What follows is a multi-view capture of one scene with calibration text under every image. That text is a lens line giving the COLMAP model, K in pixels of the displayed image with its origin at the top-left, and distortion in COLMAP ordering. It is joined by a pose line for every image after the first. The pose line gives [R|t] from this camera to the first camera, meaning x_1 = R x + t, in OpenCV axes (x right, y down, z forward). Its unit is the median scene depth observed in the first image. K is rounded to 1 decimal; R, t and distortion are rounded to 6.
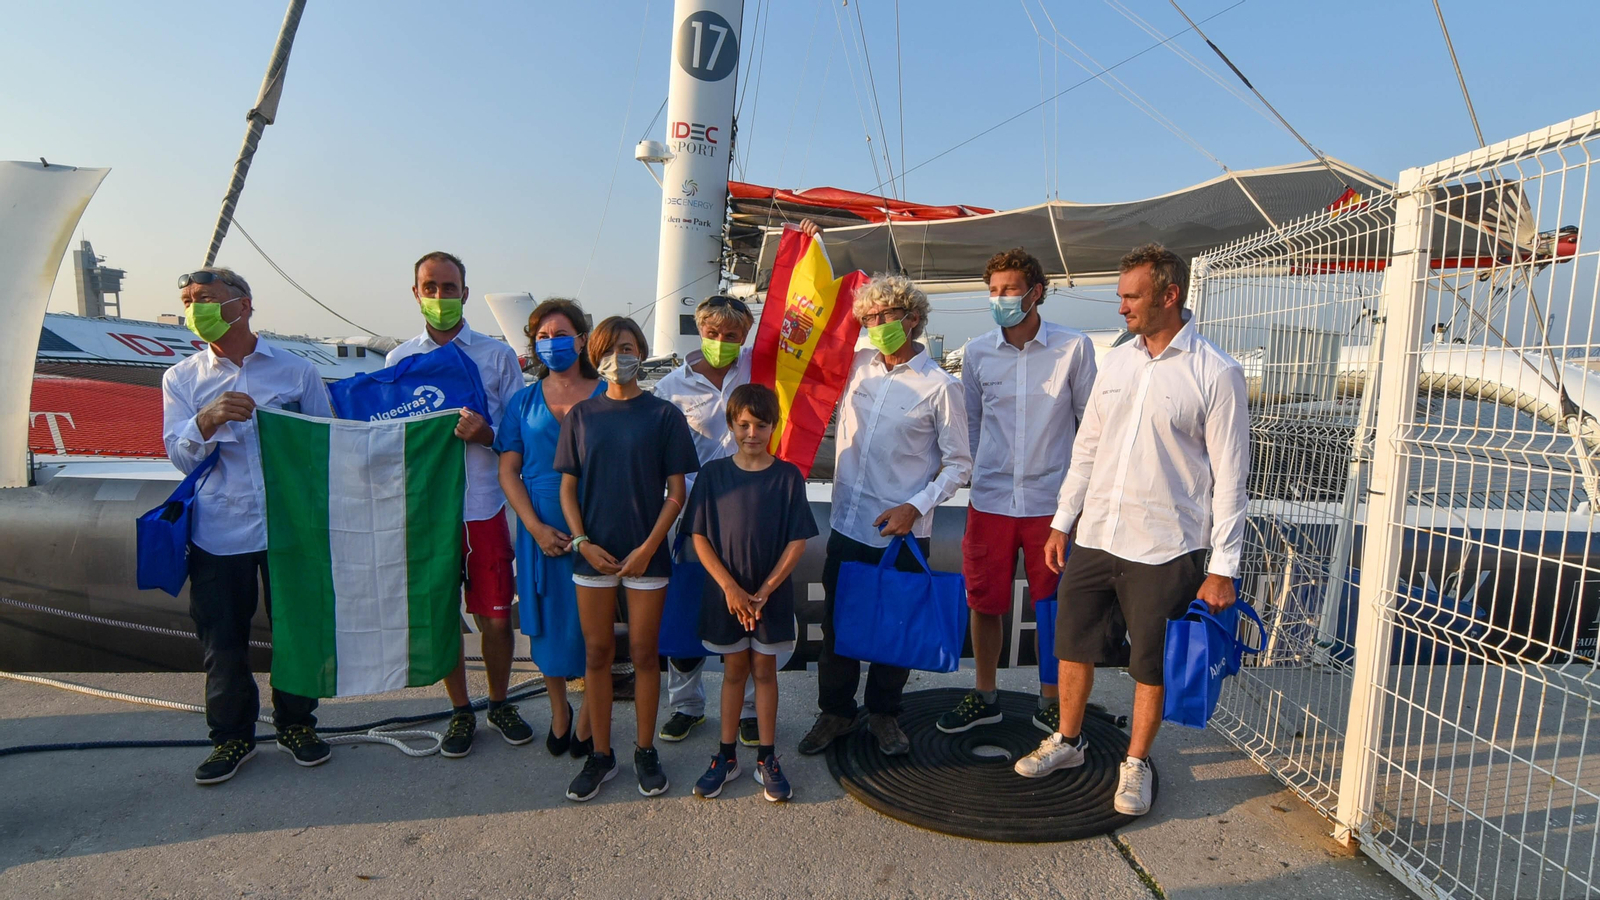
lens RADIAL K [[844.6, 0, 844.0], [0, 844.6, 472.8], [0, 0, 1]] dist [-0.012454, 0.000842]
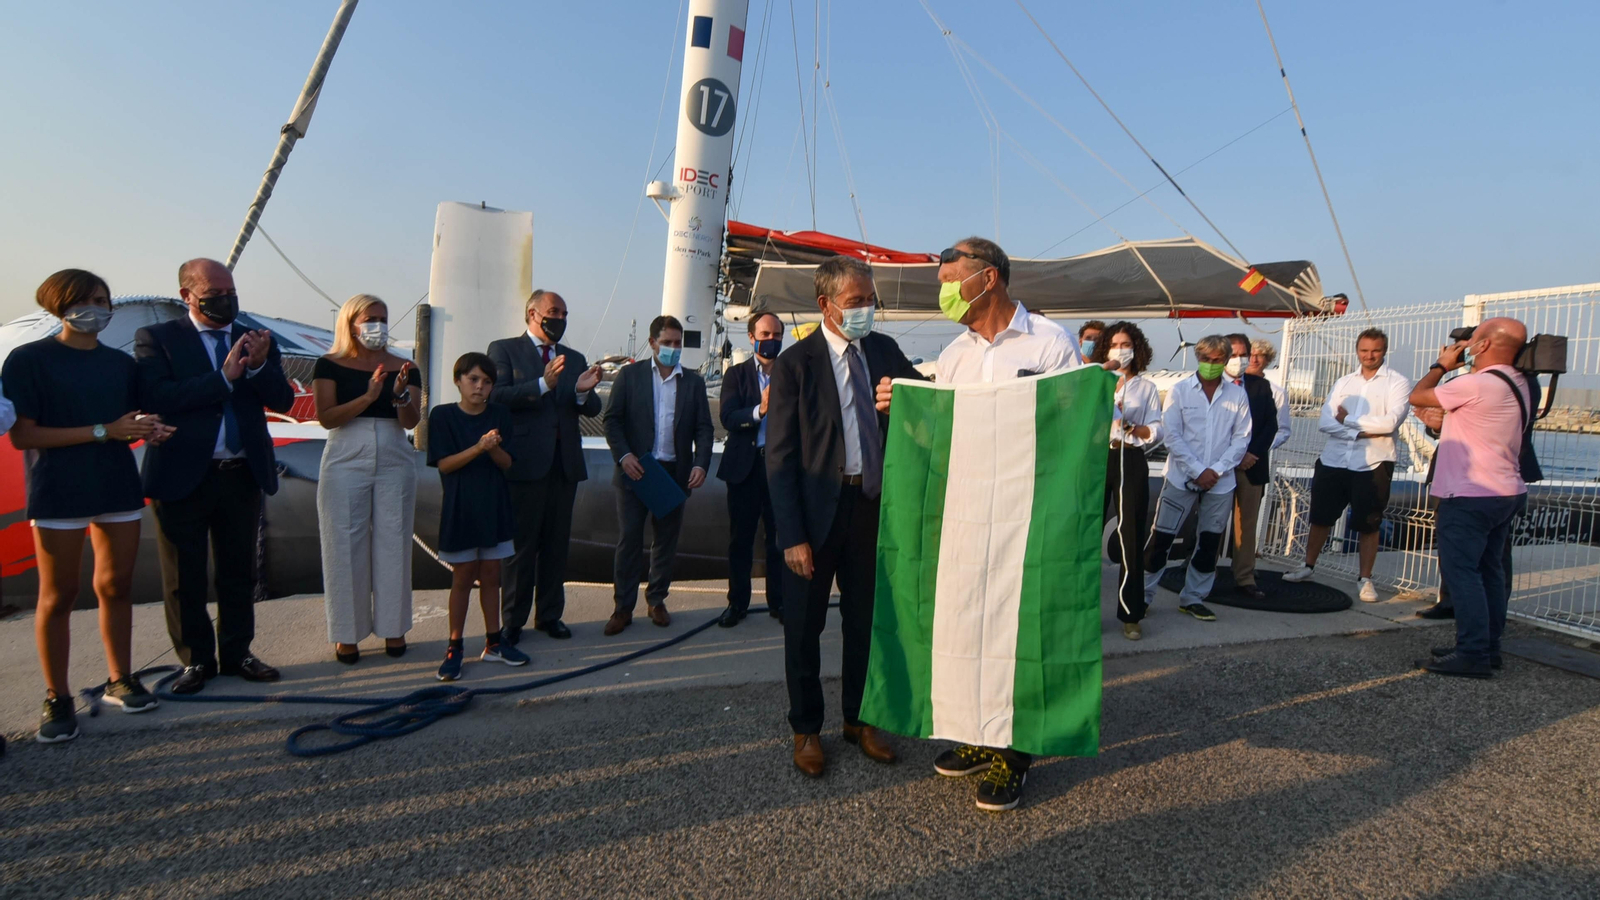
lens RADIAL K [[829.4, 0, 798.7], [0, 829.4, 443.2], [0, 0, 1]] dist [-0.011224, -0.001957]
pose [[0.969513, 0.000057, 0.245038, -0.331681], [0.012221, 0.998744, -0.048586, 0.025804], [-0.244733, 0.050099, 0.968295, -0.139762]]
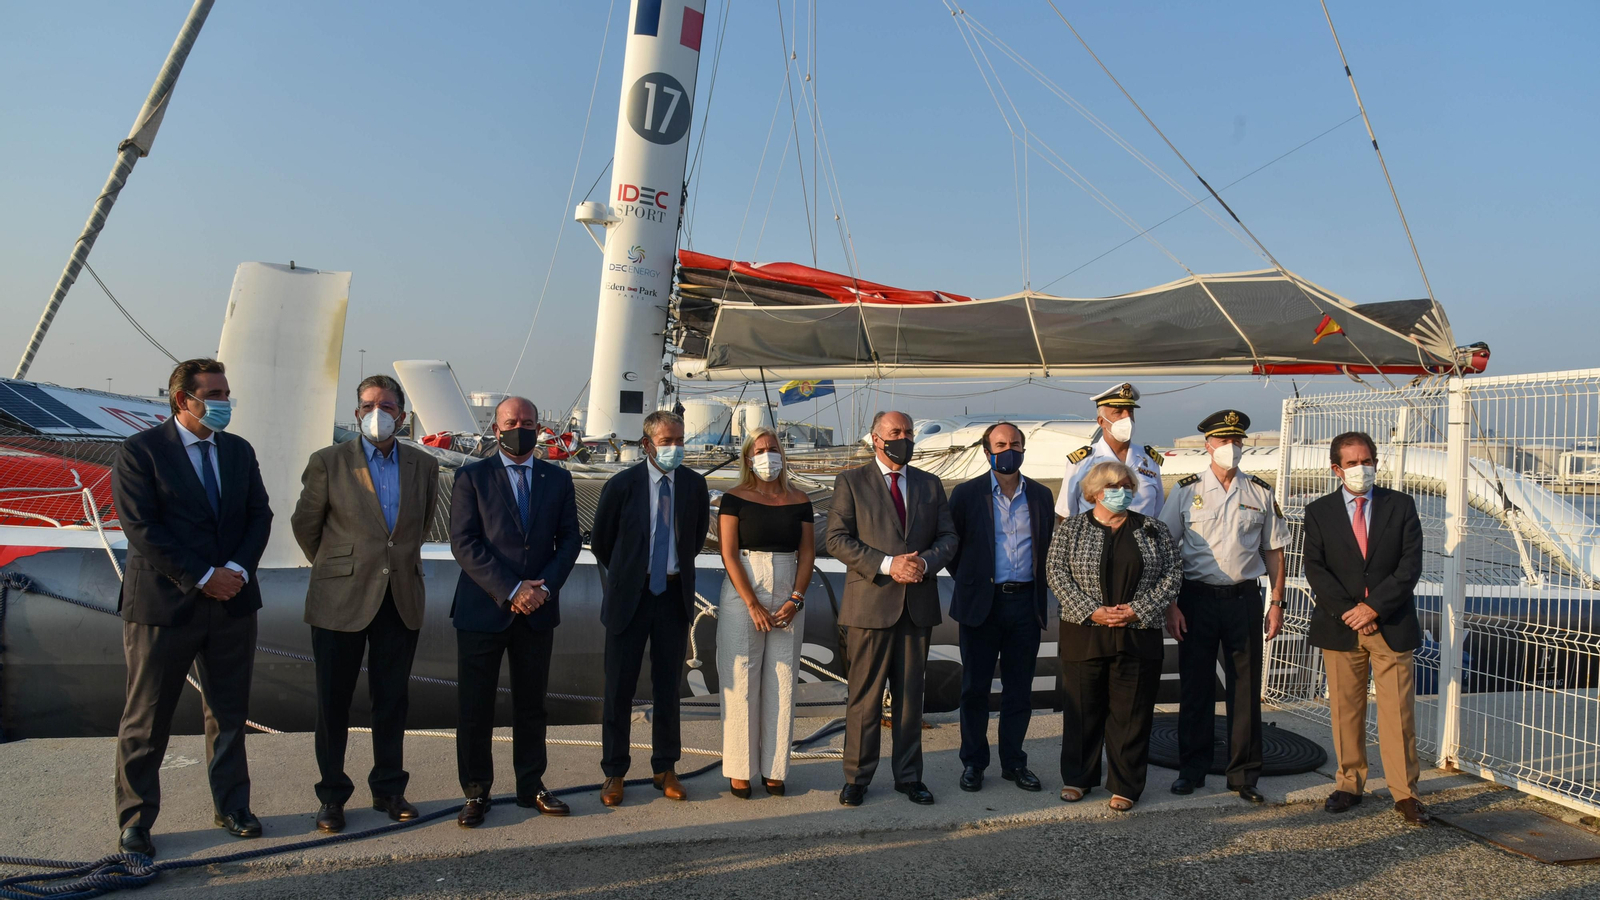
lens RADIAL K [[1143.7, 0, 815.7], [0, 1143.7, 438.9], [0, 0, 1]] dist [-0.018334, -0.003687]
pose [[0.978980, 0.018705, 0.203096, -0.245063], [0.006463, 0.992440, -0.122558, 0.014256], [-0.203853, 0.121295, 0.971458, -0.224046]]
